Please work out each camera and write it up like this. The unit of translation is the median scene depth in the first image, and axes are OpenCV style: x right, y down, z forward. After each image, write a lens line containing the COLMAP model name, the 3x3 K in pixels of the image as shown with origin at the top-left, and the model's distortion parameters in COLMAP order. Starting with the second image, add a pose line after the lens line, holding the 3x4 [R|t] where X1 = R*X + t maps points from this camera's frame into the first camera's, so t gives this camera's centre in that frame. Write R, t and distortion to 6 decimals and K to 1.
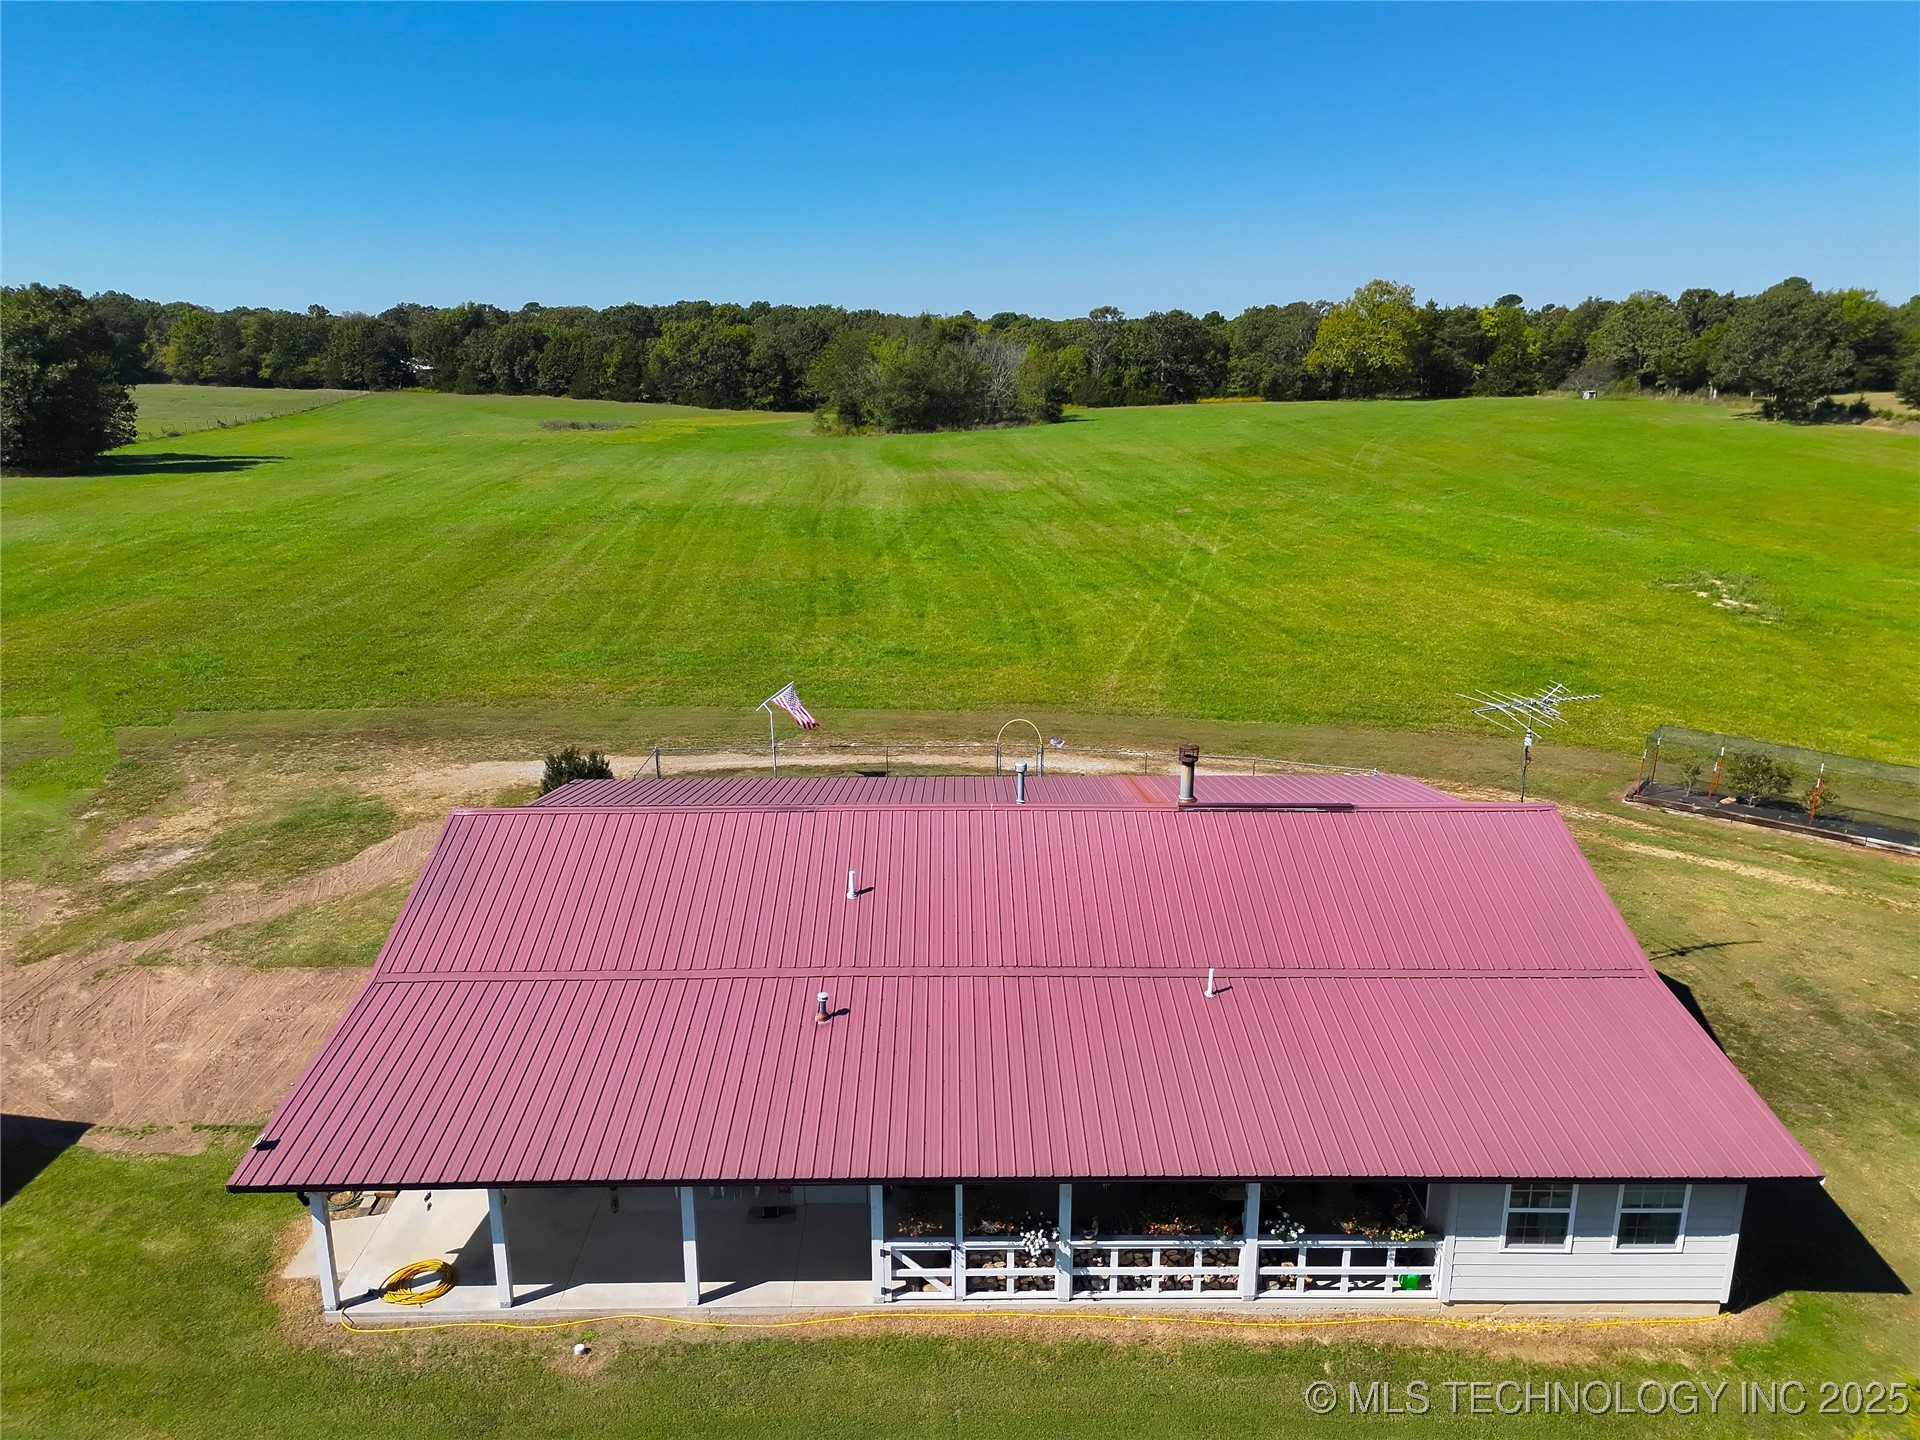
lens RADIAL K [[1352.3, 0, 957.4], [0, 1352.3, 723.8], [0, 0, 1]] dist [0.068479, -0.057827]
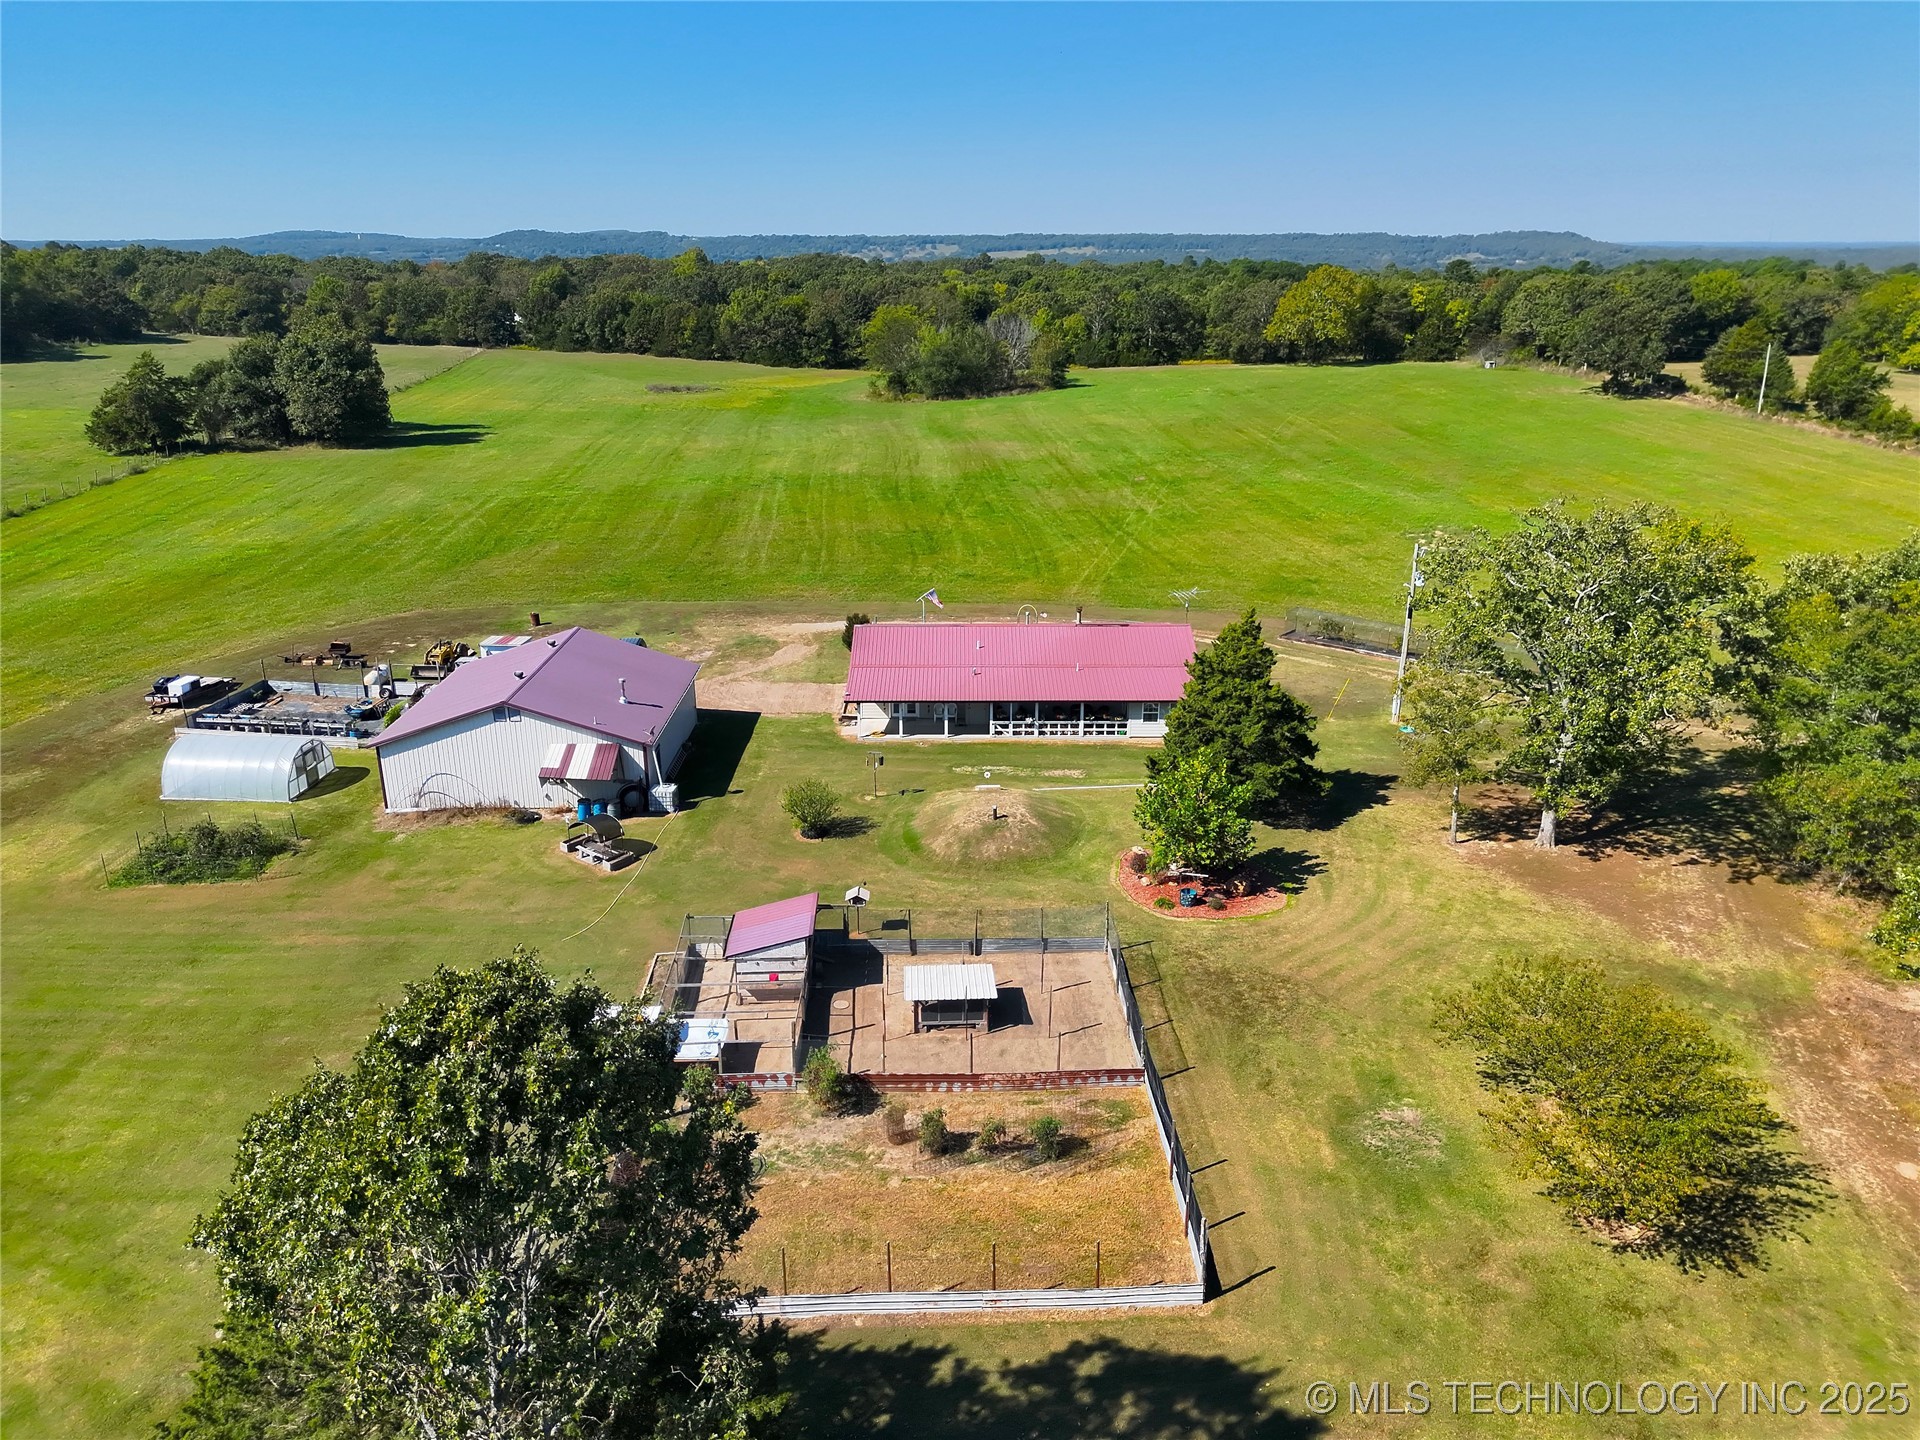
lens RADIAL K [[1352.3, 0, 958.5], [0, 1352.3, 726.4], [0, 0, 1]] dist [0.068479, -0.057827]
pose [[0.999971, 0.002990, -0.006986, -0.009540], [-0.002554, 0.998101, 0.061552, 0.010600], [0.007156, -0.061533, 0.998079, -0.227031]]
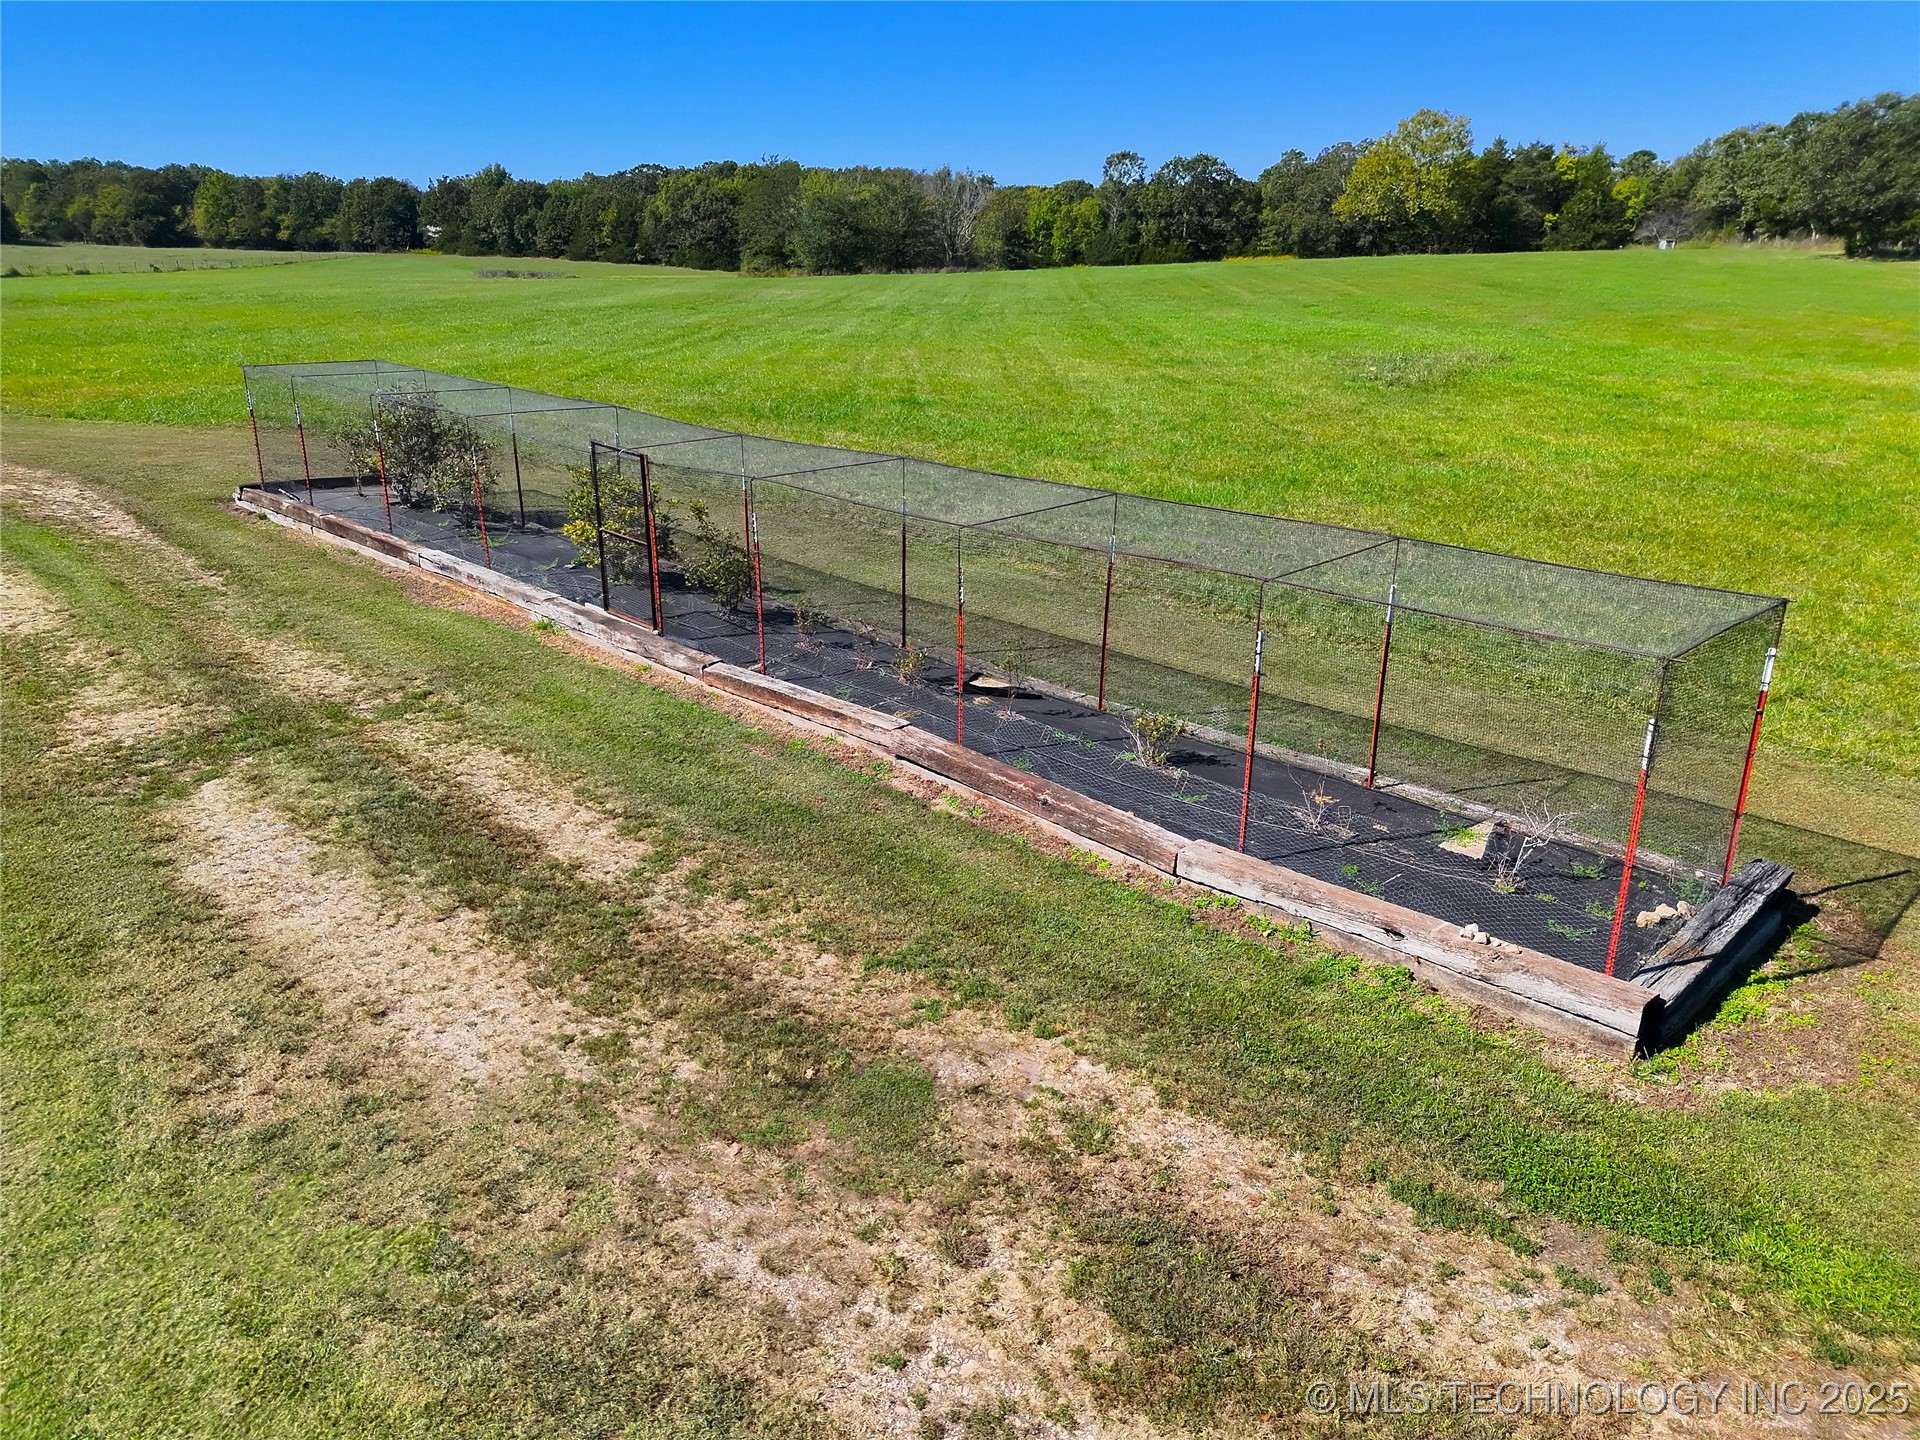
lens RADIAL K [[1352.3, 0, 955.6], [0, 1352.3, 719.8], [0, 0, 1]] dist [0.068479, -0.057827]
pose [[0.990821, 0.047792, -0.126448, 0.132235], [-0.040752, 0.997503, 0.057687, 0.015720], [0.128889, -0.052005, 0.990294, 0.087485]]
